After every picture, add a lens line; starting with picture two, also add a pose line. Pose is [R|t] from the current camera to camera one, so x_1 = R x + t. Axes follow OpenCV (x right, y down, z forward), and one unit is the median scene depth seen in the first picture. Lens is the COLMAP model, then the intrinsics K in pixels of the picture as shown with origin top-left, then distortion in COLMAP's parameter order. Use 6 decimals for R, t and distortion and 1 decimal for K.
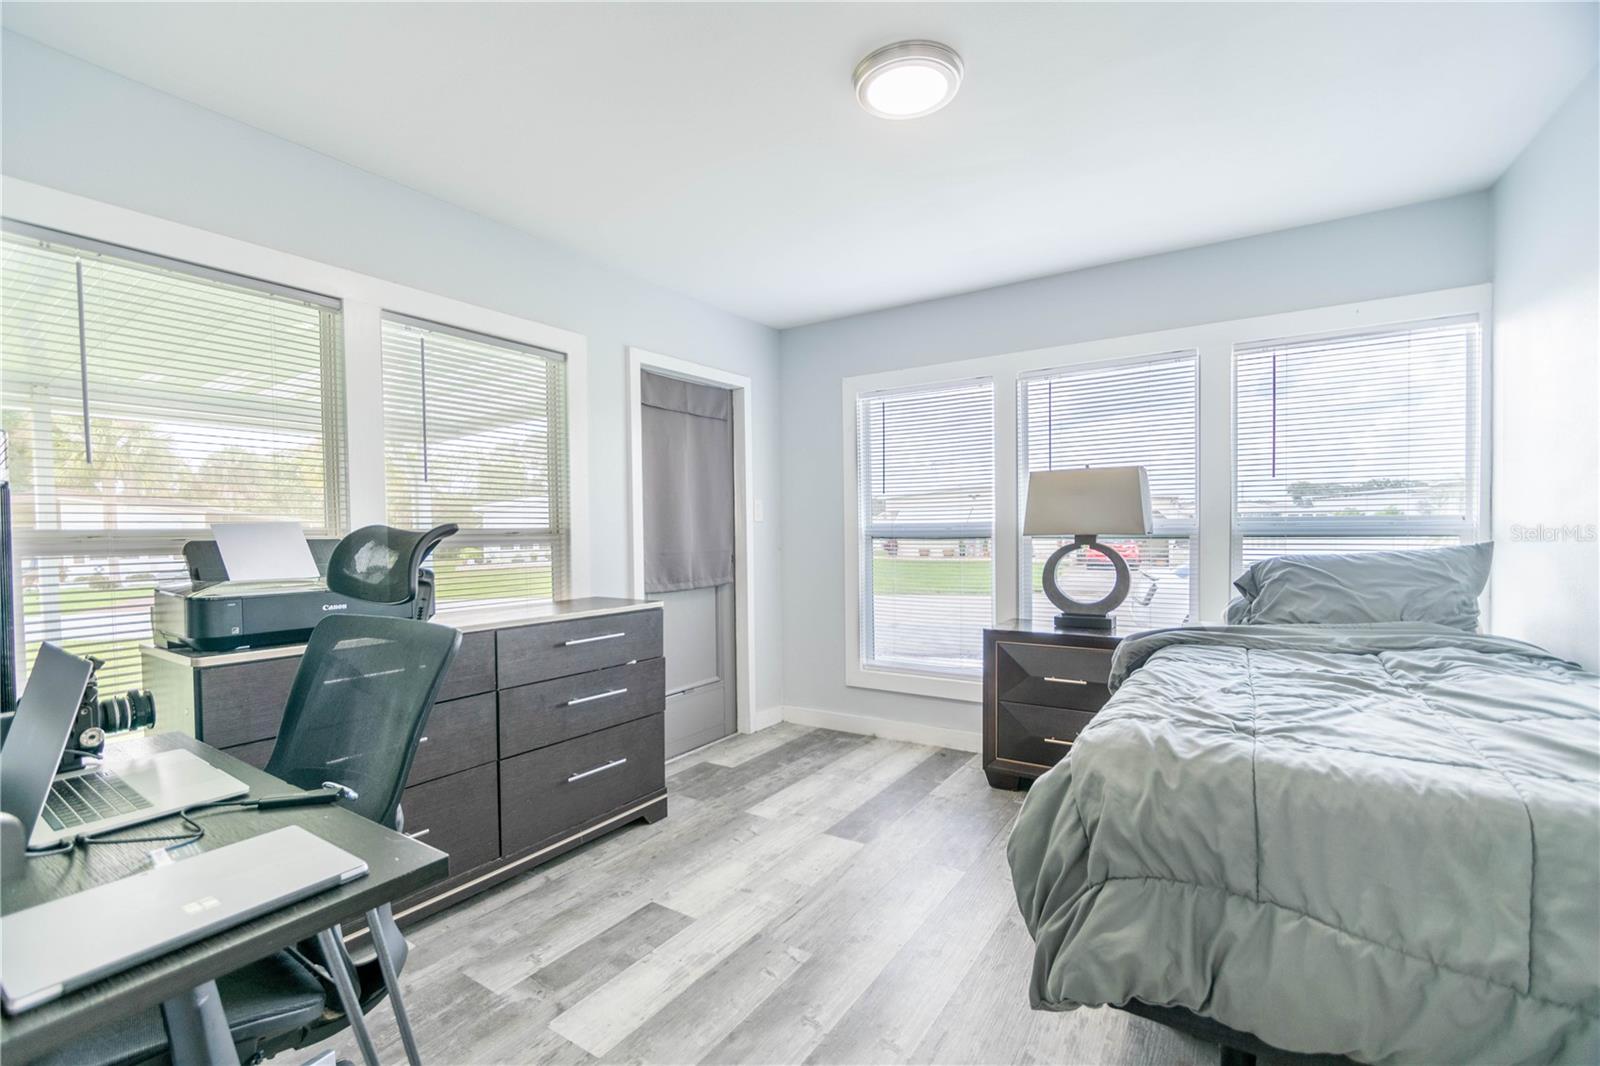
lens RADIAL K [[699.0, 0, 802.3], [0, 699.0, 532.2], [0, 0, 1]] dist [-0.016727, 0.002054]
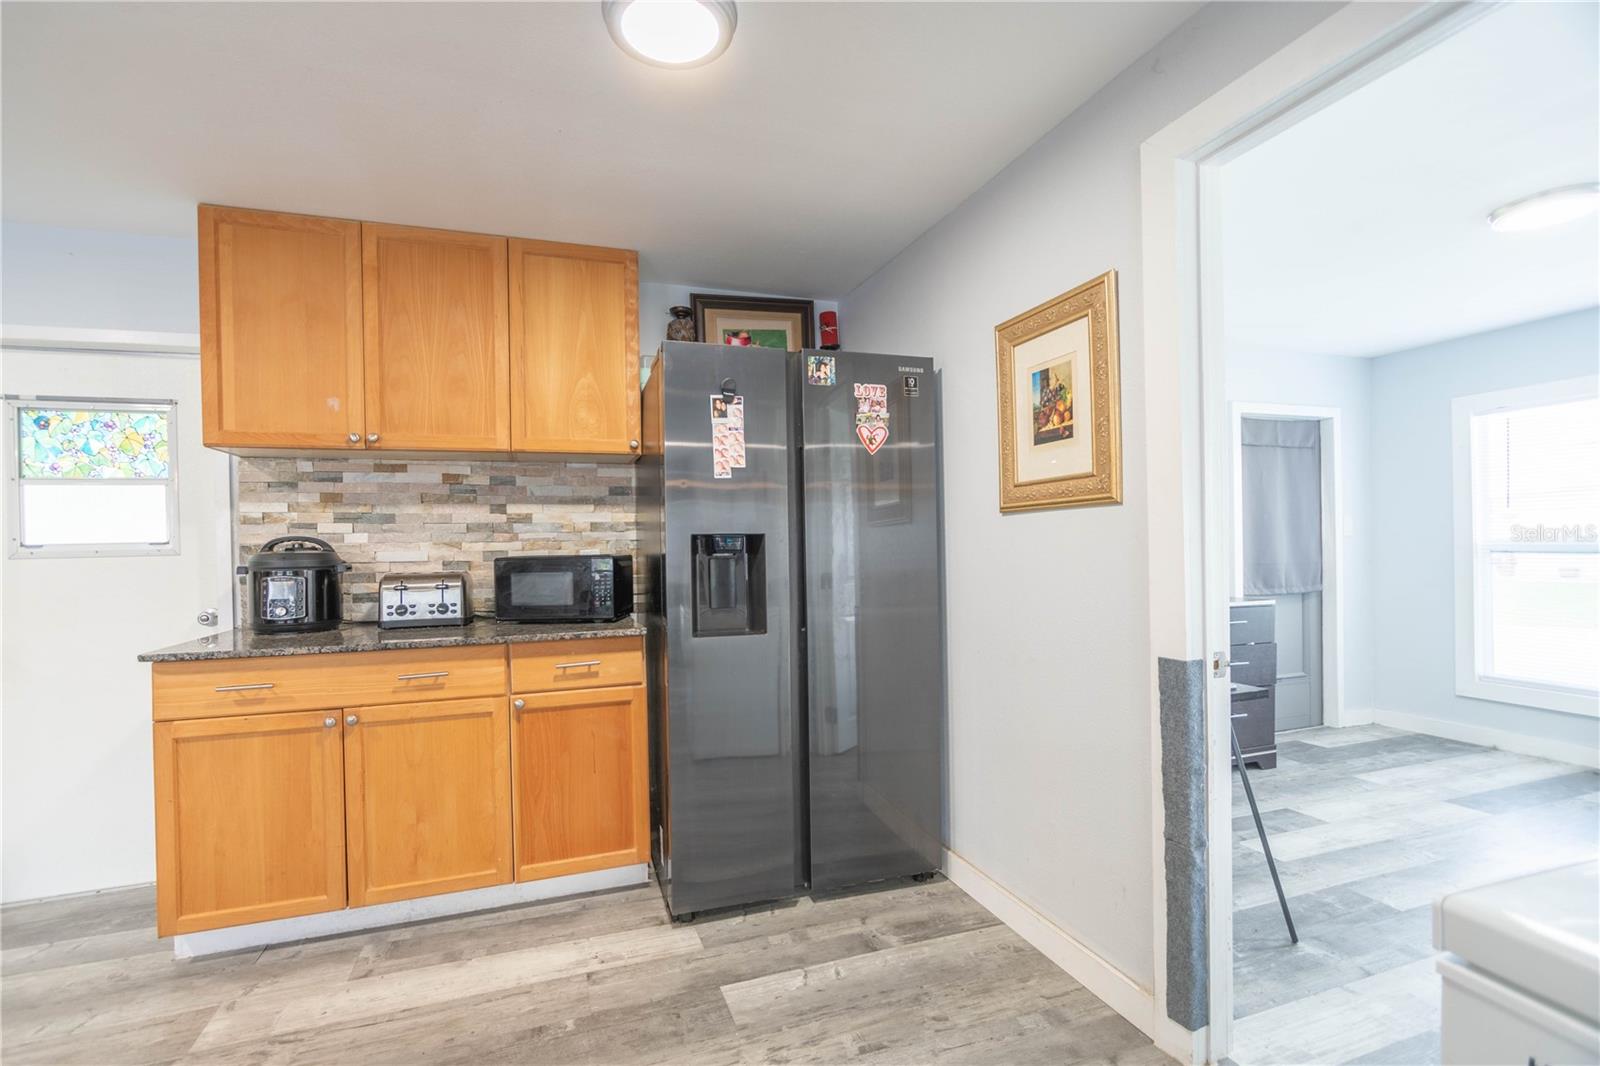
lens RADIAL K [[699.0, 0, 787.0], [0, 699.0, 546.2], [0, 0, 1]] dist [-0.016727, 0.002054]
pose [[0.780418, -0.002726, -0.625252, -0.085994], [0.002688, 0.999996, -0.001005, -0.001298], [0.625253, -0.000897, 0.780422, -0.490722]]
